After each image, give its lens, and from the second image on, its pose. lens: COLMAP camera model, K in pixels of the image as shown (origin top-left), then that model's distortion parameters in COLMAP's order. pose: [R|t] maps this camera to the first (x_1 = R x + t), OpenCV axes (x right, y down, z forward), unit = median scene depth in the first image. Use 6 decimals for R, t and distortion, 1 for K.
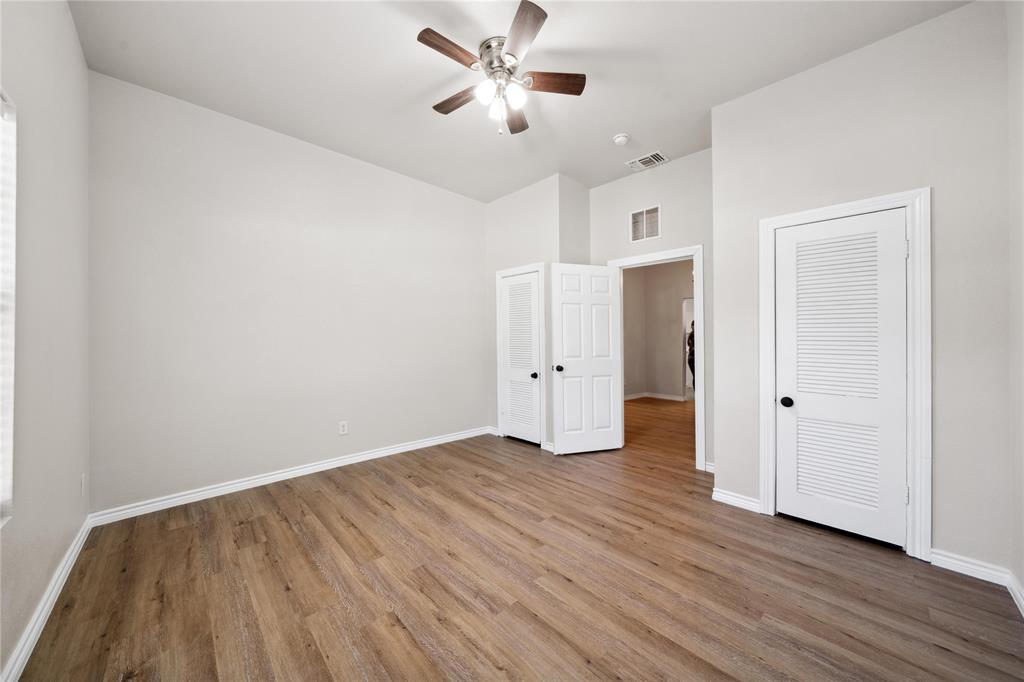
lens RADIAL K [[358.7, 0, 514.5], [0, 358.7, 338.2], [0, 0, 1]] dist [0.000237, -0.000172]
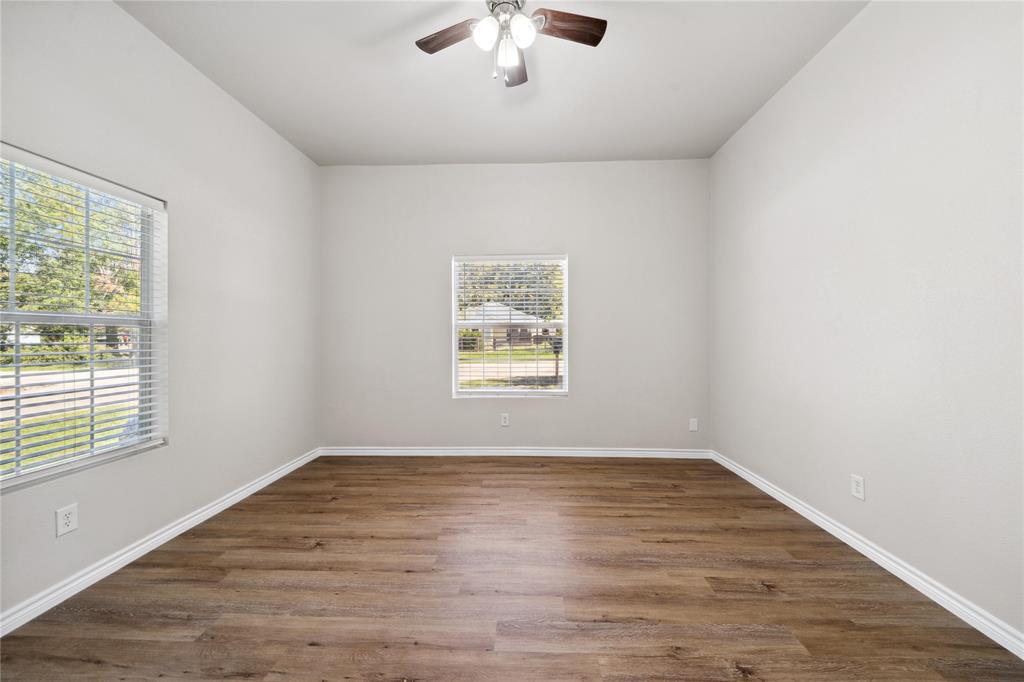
lens RADIAL K [[358.7, 0, 514.5], [0, 358.7, 338.2], [0, 0, 1]] dist [0.000237, -0.000172]
pose [[-0.719651, 0.006744, -0.694304, 0.490801], [0.008148, 0.999966, 0.001267, -0.001050], [0.694288, -0.004745, -0.719681, 1.485195]]
